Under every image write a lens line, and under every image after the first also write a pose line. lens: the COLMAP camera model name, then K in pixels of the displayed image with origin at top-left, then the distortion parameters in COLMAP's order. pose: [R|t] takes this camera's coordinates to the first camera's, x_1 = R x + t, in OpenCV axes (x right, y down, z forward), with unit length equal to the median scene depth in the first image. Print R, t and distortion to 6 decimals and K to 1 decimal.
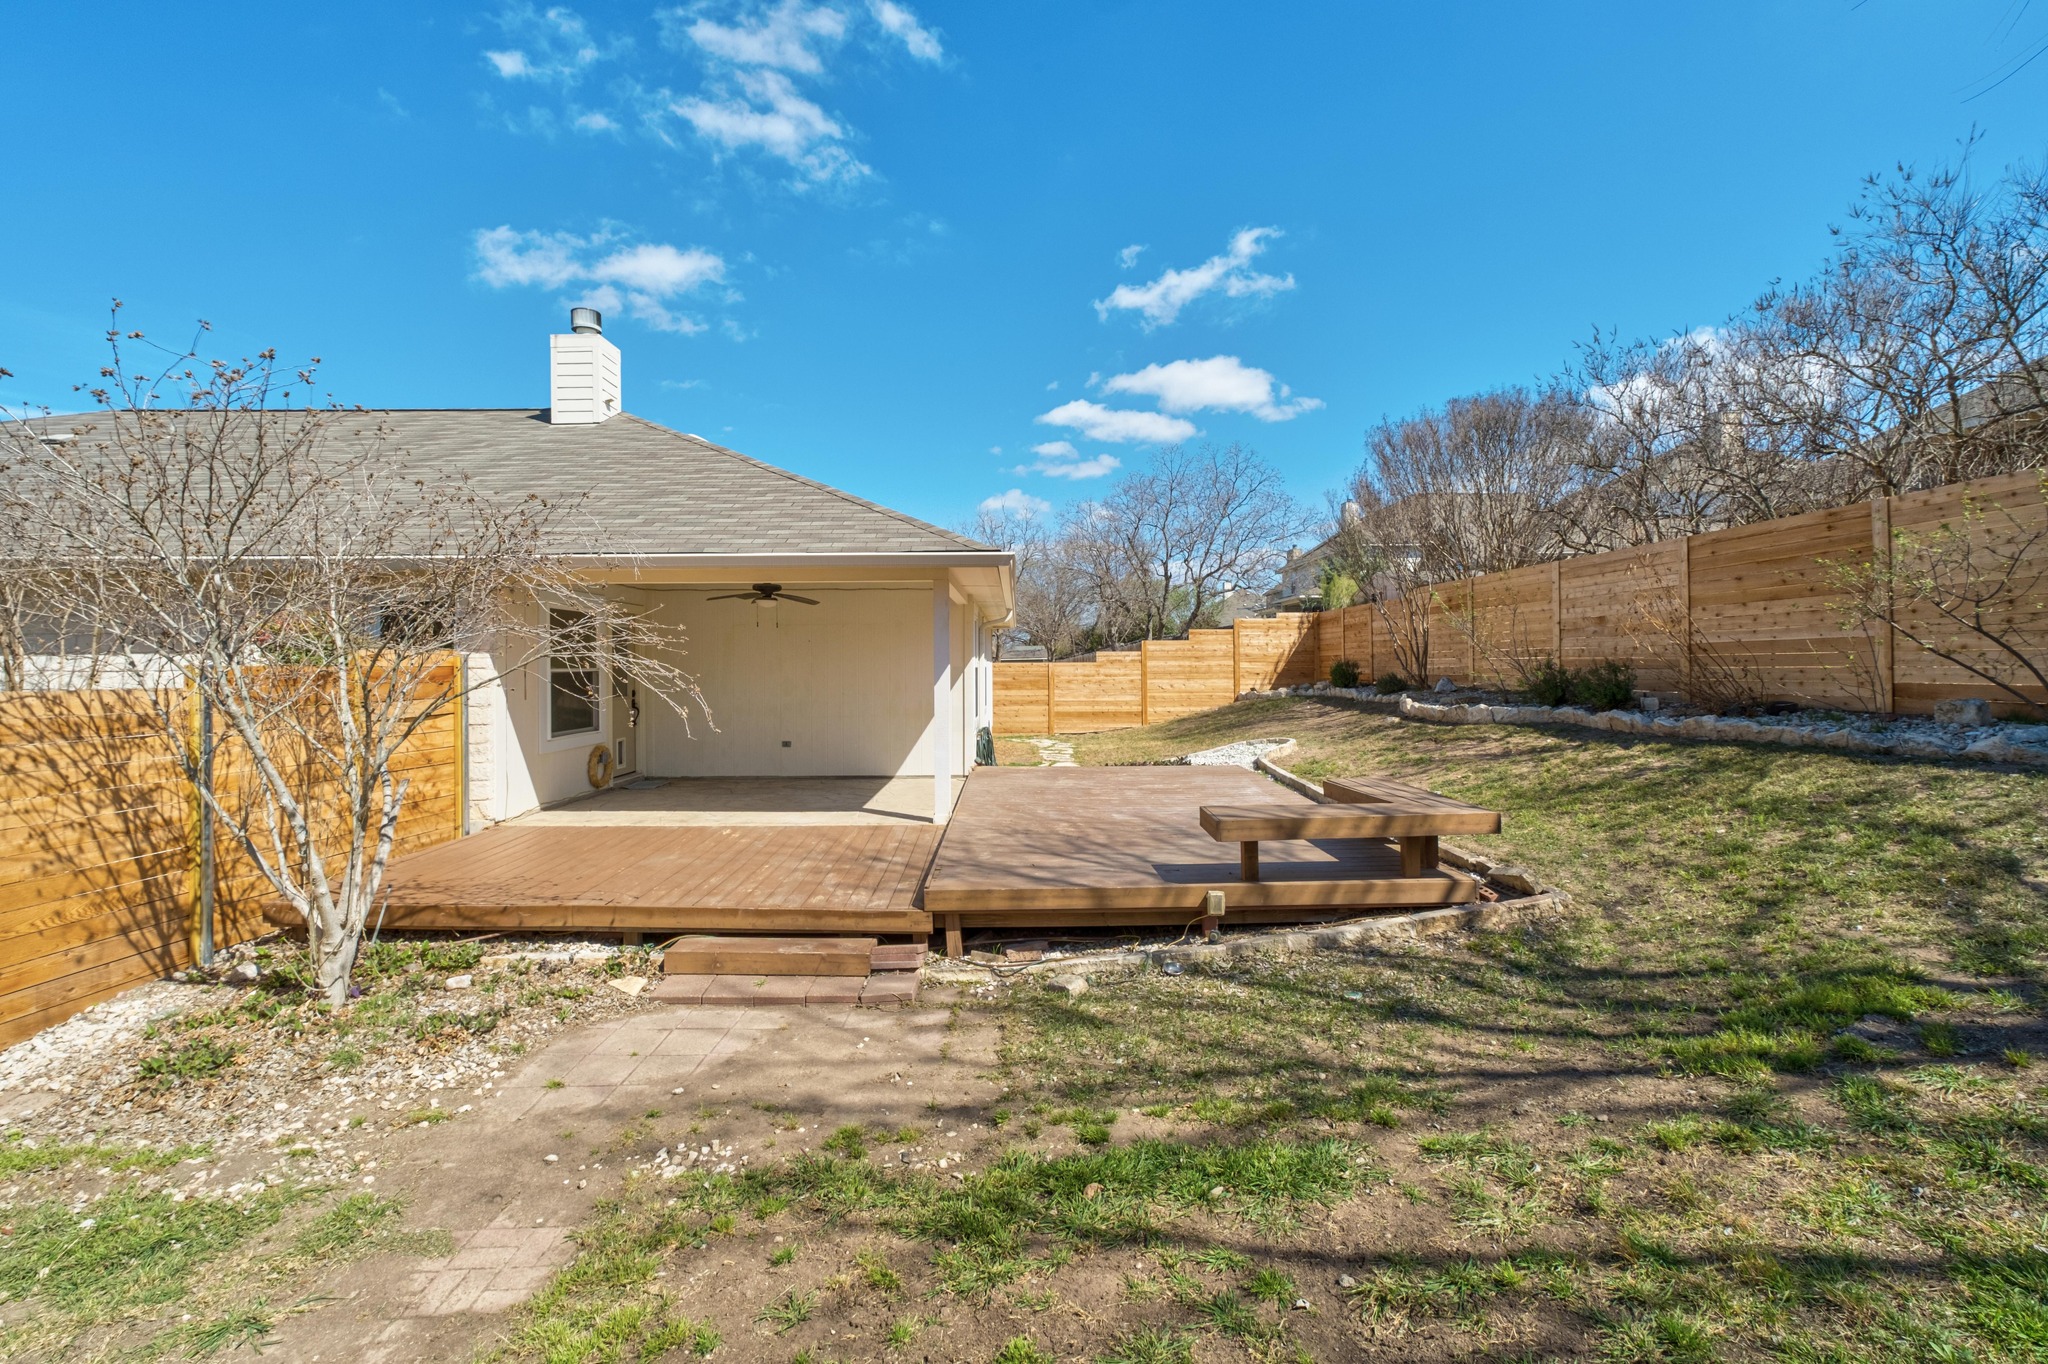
lens RADIAL K [[863.3, 0, 1026.6], [0, 863.3, 642.7], [0, 0, 1]] dist [-0.016803, 0.007159]
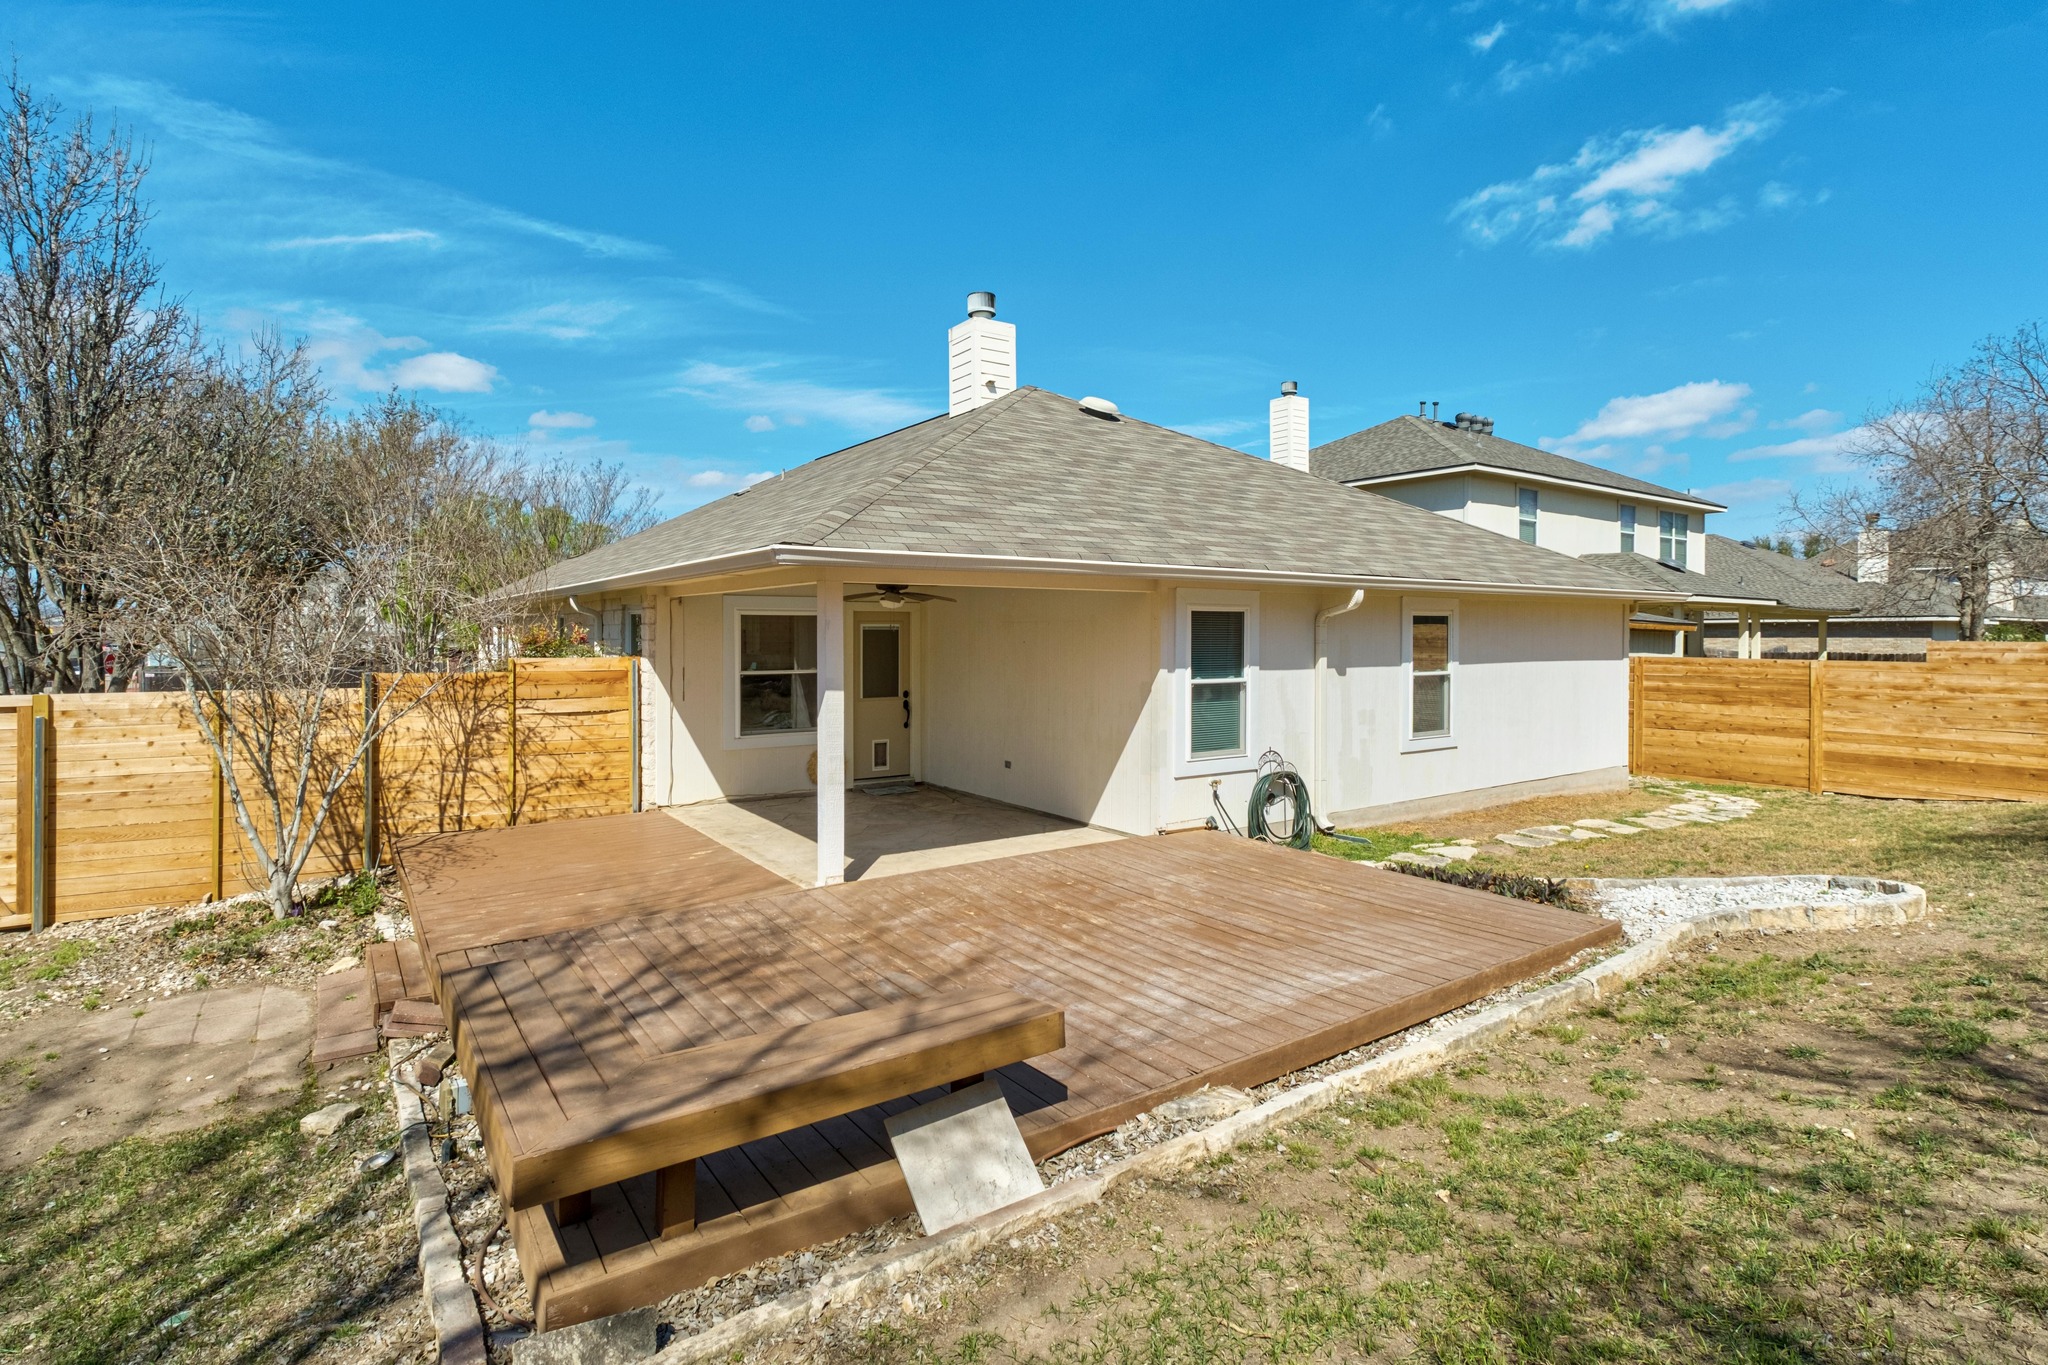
lens RADIAL K [[1005.5, 0, 1022.4], [0, 1005.5, 624.5], [0, 0, 1]] dist [-0.016837, 0.000937]
pose [[0.553493, -0.001310, -0.832853, 0.956092], [0.016647, 0.999816, 0.009490, -0.048138], [0.832687, -0.019117, 0.553414, 0.838638]]
